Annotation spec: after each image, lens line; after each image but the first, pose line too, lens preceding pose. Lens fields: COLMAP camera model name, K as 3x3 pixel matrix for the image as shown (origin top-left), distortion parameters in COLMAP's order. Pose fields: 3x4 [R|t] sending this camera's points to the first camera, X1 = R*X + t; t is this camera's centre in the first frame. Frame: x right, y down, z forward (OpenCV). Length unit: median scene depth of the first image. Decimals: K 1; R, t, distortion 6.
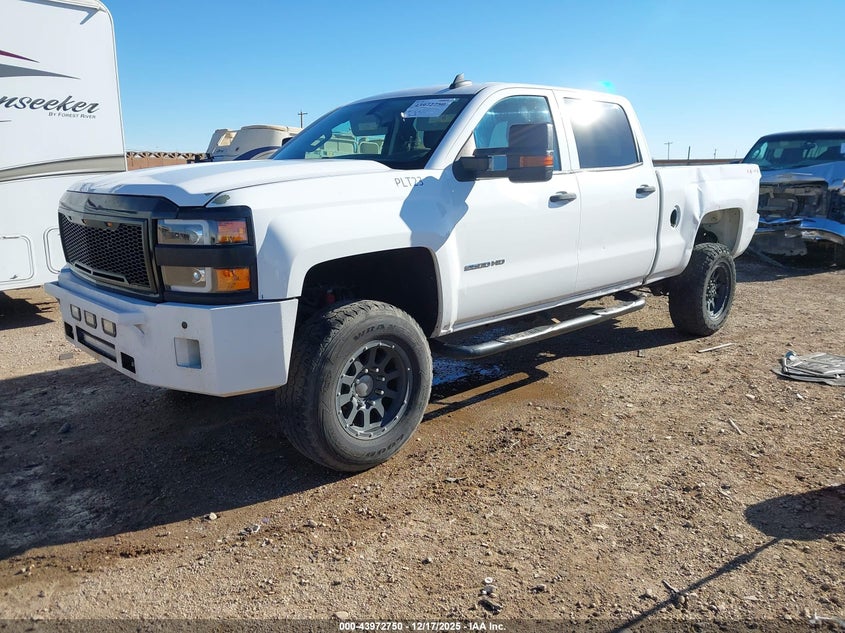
lens RADIAL K [[669.4, 0, 422.5], [0, 669.4, 316.5], [0, 0, 1]] dist [0.003307, -0.000854]
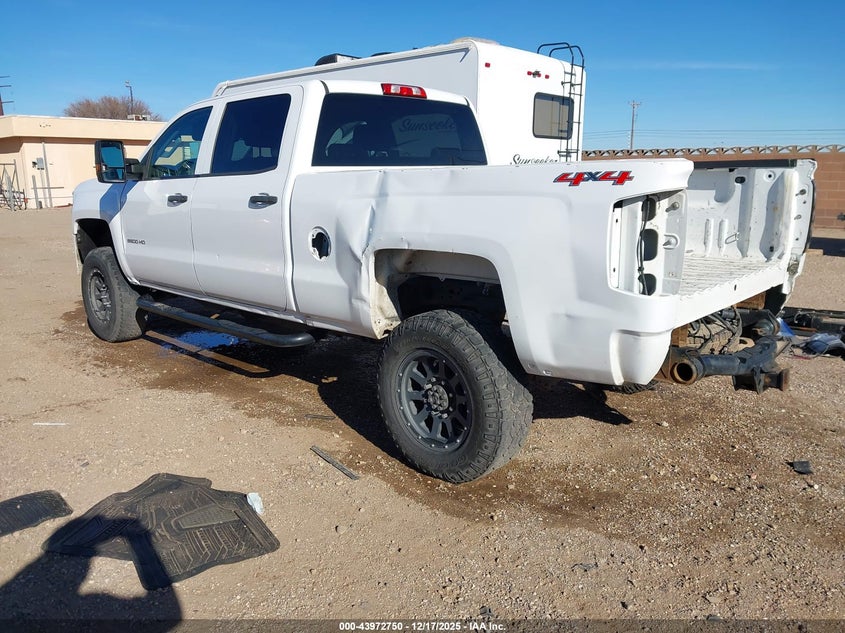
lens RADIAL K [[669.4, 0, 422.5], [0, 669.4, 316.5], [0, 0, 1]] dist [0.003307, -0.000854]
pose [[0.059768, 0.219428, -0.973796, 1.194600], [-0.211488, 0.956178, 0.202477, -0.264594], [0.975552, 0.193844, 0.103555, 1.158207]]
